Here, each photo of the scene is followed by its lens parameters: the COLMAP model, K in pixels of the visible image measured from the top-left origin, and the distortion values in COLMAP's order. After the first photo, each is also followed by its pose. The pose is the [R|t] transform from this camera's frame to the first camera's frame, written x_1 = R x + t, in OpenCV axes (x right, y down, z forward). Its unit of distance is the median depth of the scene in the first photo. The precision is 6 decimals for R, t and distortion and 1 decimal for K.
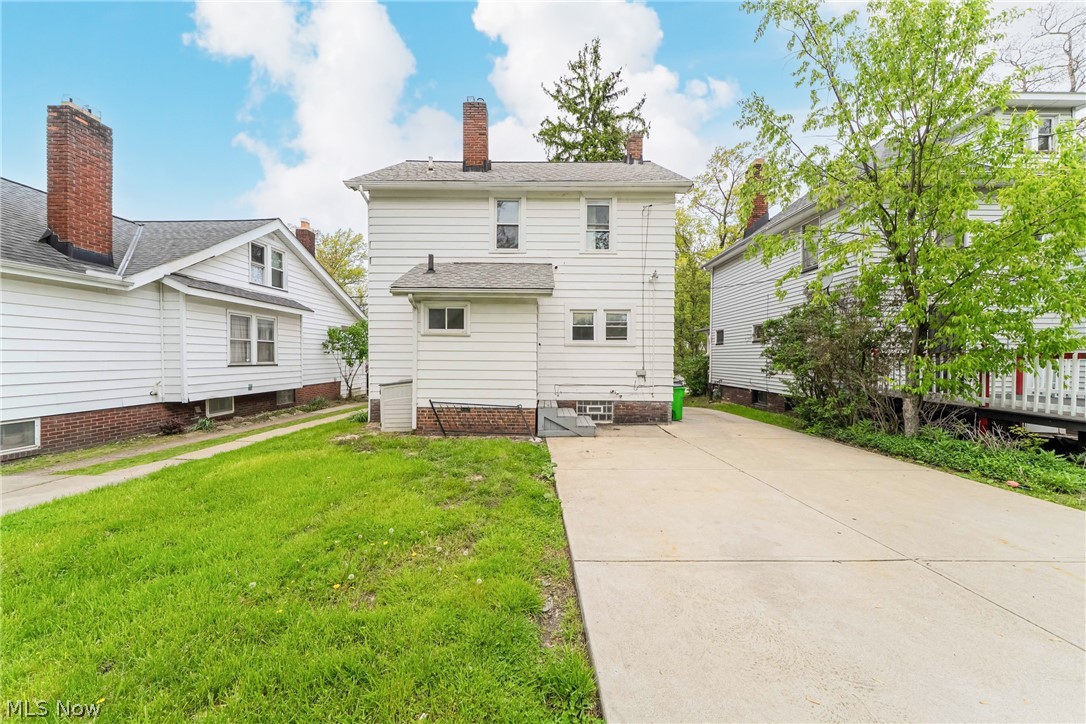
lens RADIAL K [[374.0, 0, 546.1], [0, 374.0, 363.9], [0, 0, 1]] dist [-0.001996, -0.000214]
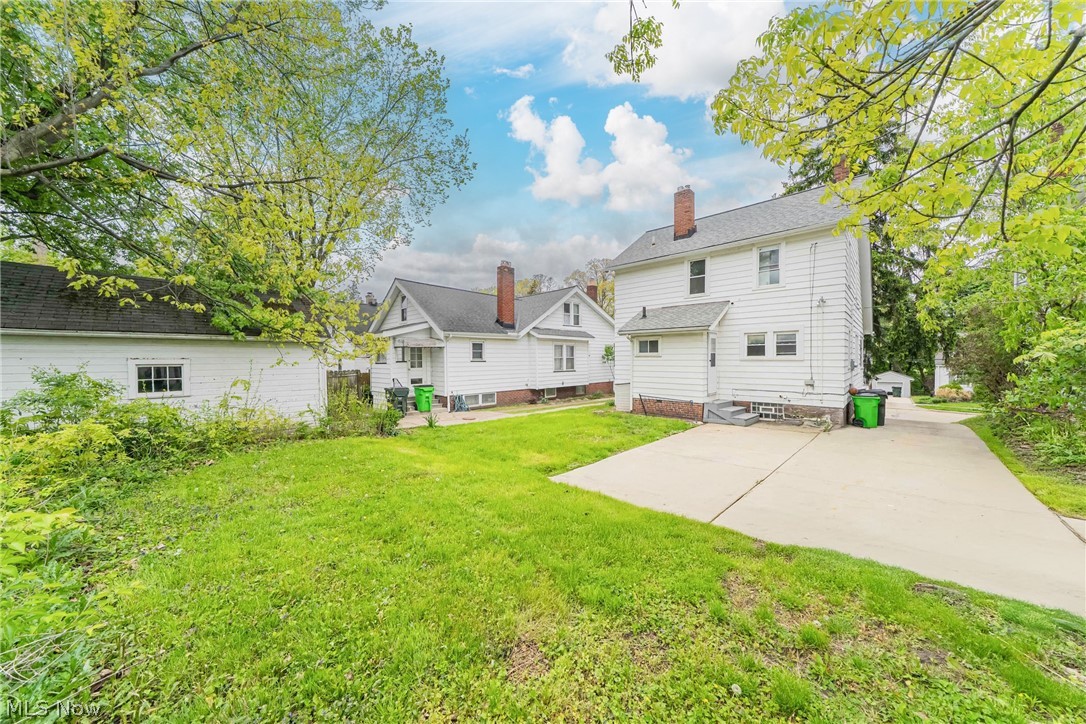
lens RADIAL K [[374.0, 0, 541.6], [0, 374.0, 361.9], [0, 0, 1]] dist [-0.001996, -0.000214]
pose [[0.726123, -0.004483, -0.687551, 0.454598], [-0.001600, 0.999965, -0.008209, -0.030678], [0.687563, 0.007060, 0.726090, -0.466937]]
